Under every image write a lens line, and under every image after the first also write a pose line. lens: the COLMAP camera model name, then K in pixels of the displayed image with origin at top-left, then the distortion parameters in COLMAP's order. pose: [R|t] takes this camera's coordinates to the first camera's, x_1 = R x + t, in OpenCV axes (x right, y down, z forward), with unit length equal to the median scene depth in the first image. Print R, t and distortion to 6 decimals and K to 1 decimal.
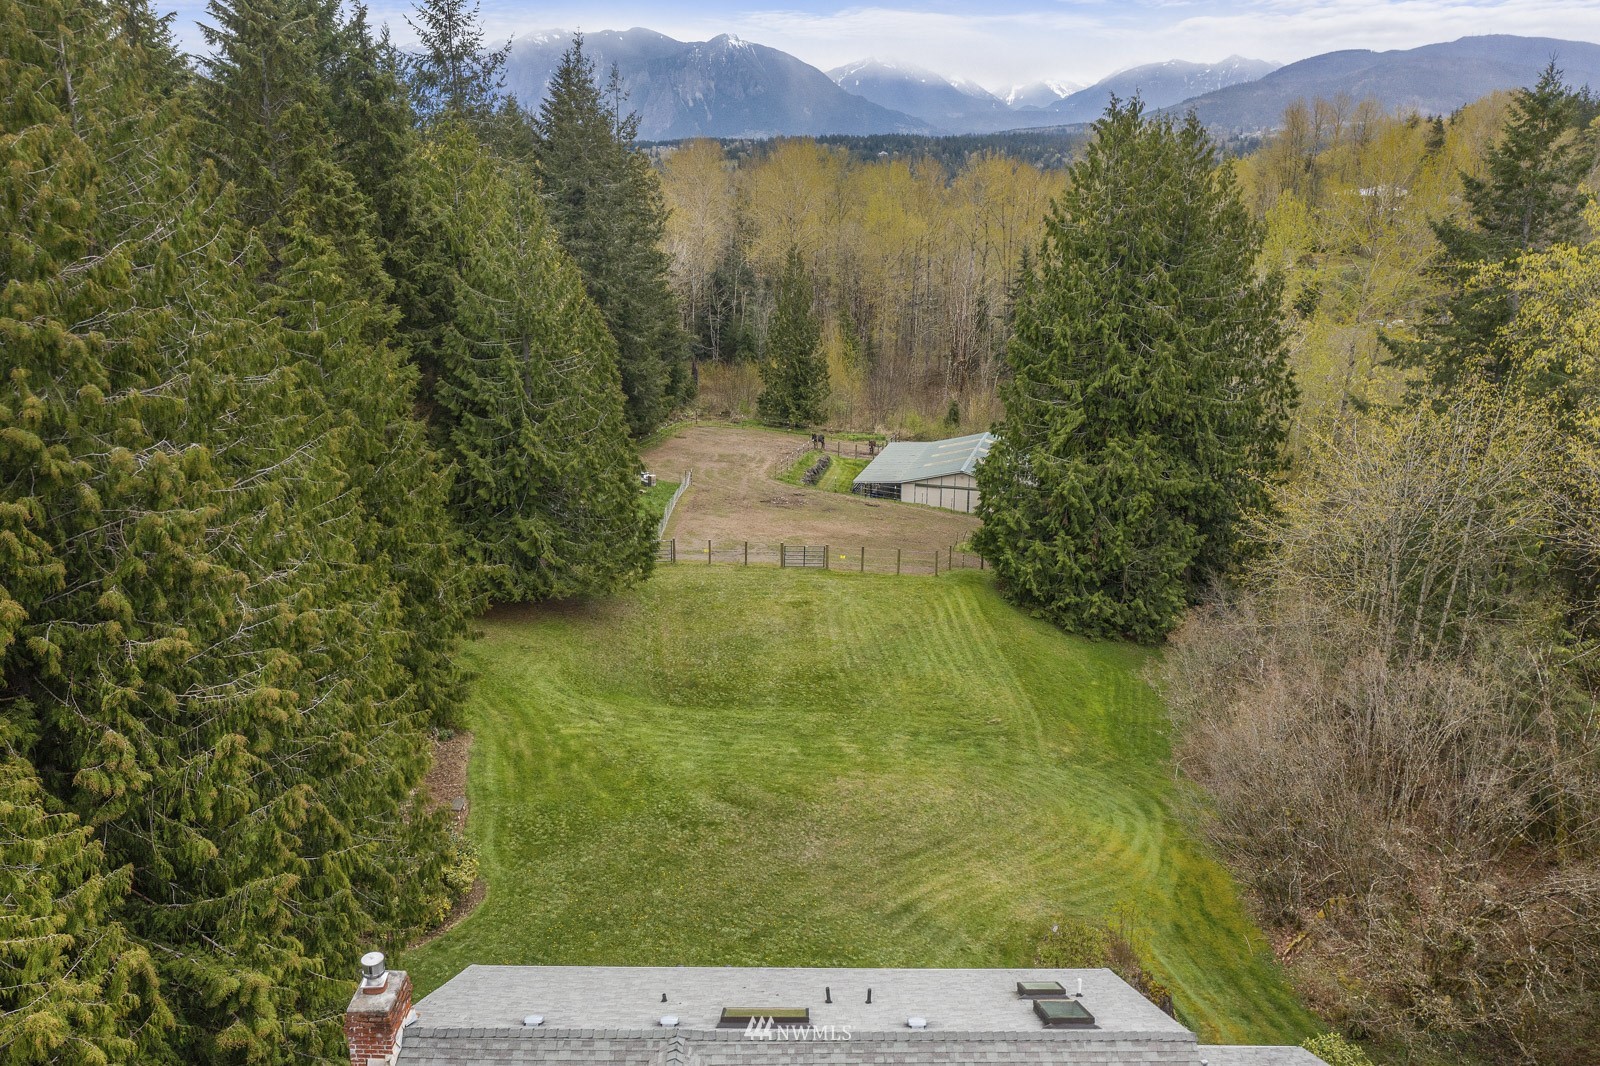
lens RADIAL K [[1280.6, 0, 801.8], [0, 1280.6, 507.6], [0, 0, 1]] dist [0.037042, 0.001602]
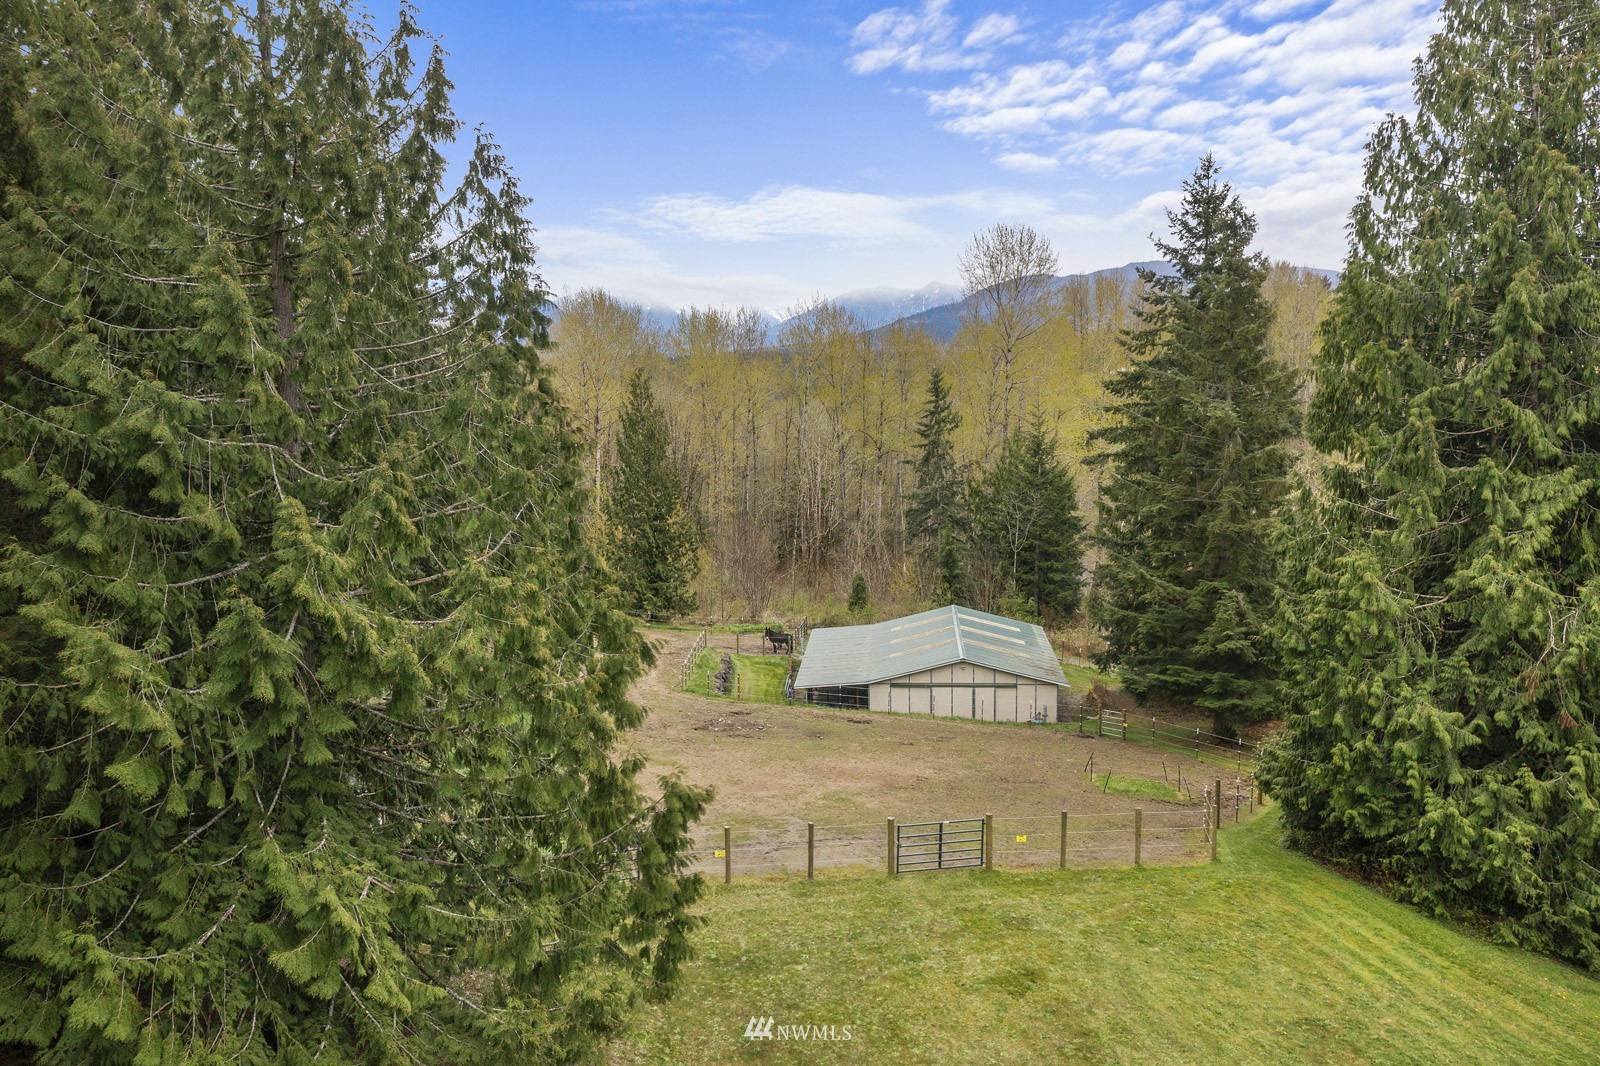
lens RADIAL K [[1298.1, 0, 797.3], [0, 1298.1, 536.5], [0, 0, 1]] dist [-0.012416, 0.009010]
pose [[0.979966, -0.048930, 0.193063, -0.157468], [0.075994, 0.987876, -0.135370, -0.012965], [-0.184099, 0.147329, 0.971803, 0.685598]]
